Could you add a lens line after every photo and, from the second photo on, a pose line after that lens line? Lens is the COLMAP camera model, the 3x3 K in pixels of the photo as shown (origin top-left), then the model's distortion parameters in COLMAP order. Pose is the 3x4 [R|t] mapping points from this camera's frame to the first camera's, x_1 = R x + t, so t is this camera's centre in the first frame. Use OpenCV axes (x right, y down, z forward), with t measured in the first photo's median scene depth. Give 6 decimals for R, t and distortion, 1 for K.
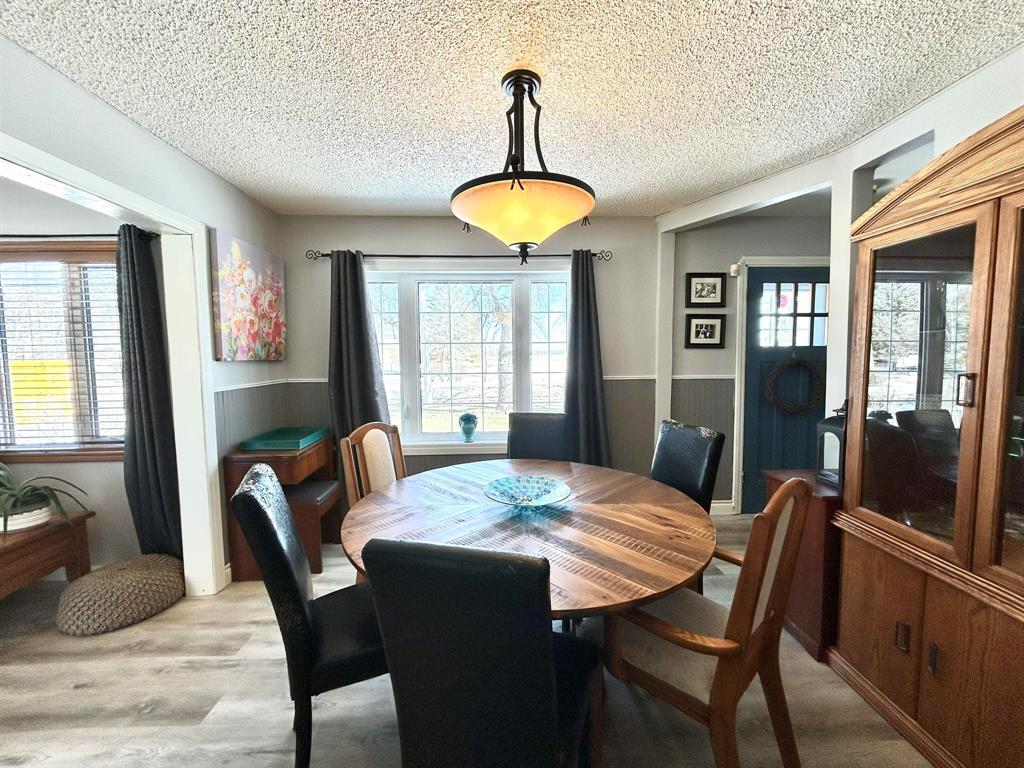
lens RADIAL K [[411.2, 0, 508.7], [0, 411.2, 384.8], [0, 0, 1]] dist [-0.002964, 0.000866]
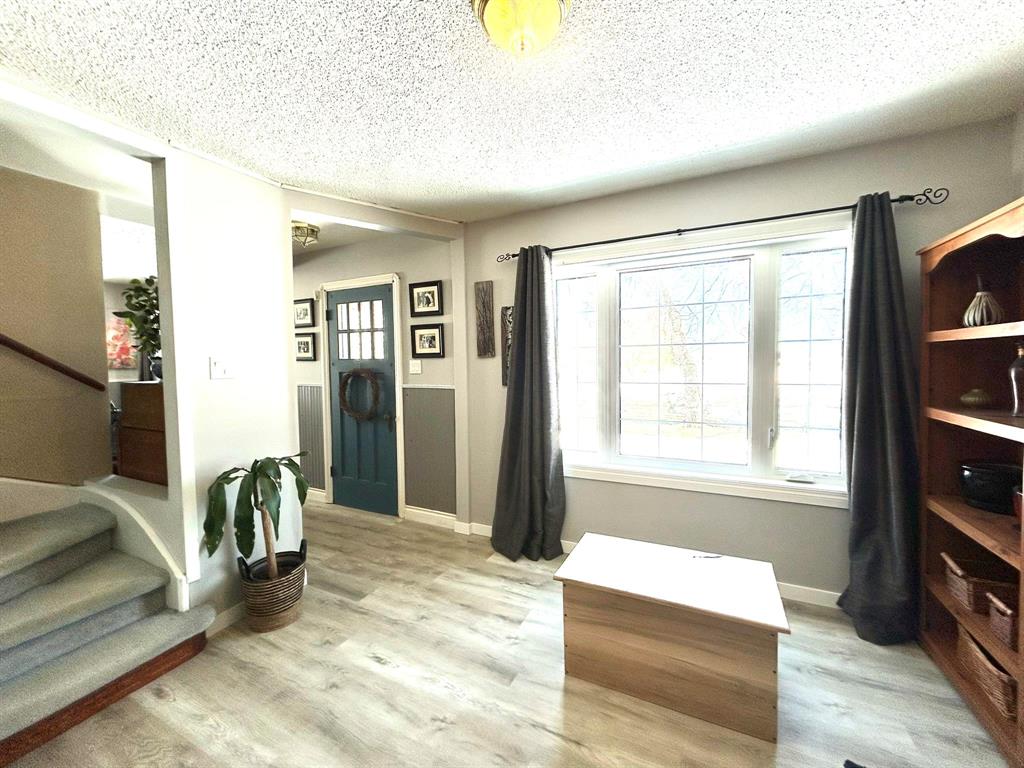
lens RADIAL K [[411.2, 0, 508.5], [0, 411.2, 381.2], [0, 0, 1]] dist [-0.002964, 0.000866]
pose [[0.876134, 0.025136, -0.481411, 1.543746], [-0.025398, 0.999660, 0.005973, -0.050813], [0.481397, 0.006994, 0.876475, 0.223553]]
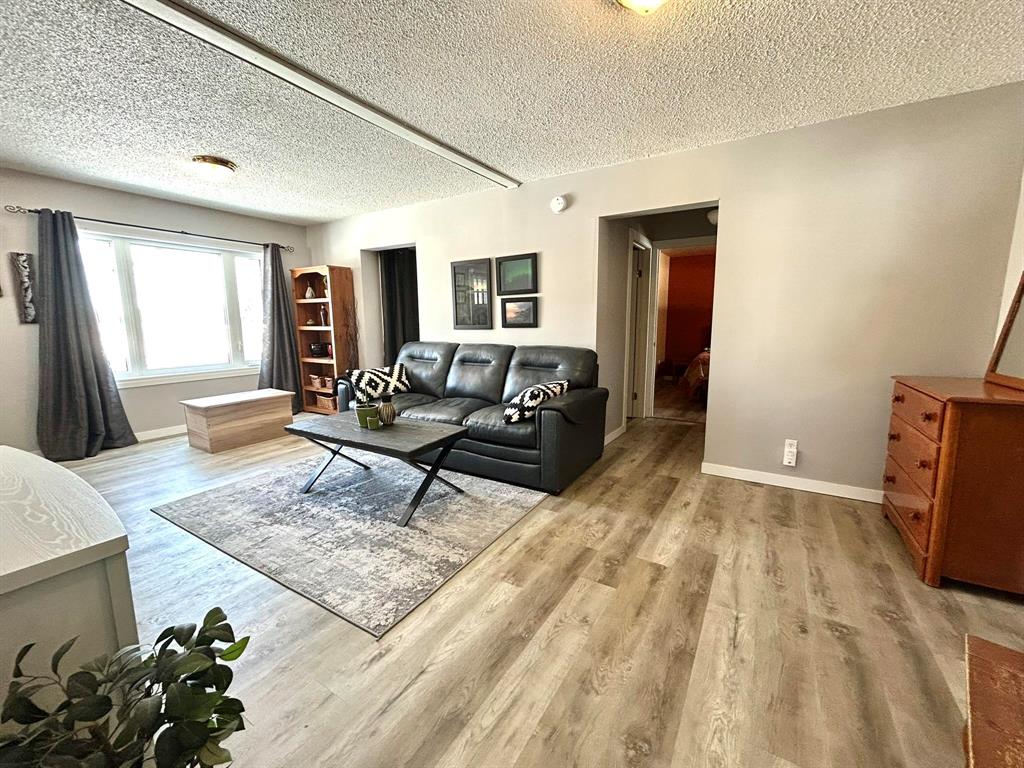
lens RADIAL K [[411.2, 0, 514.3], [0, 411.2, 384.0], [0, 0, 1]] dist [-0.002964, 0.000866]
pose [[0.558543, -0.115674, 0.821370, 0.685367], [0.047190, 0.993056, 0.107763, 0.103986], [-0.828132, -0.021430, 0.560124, -0.883392]]
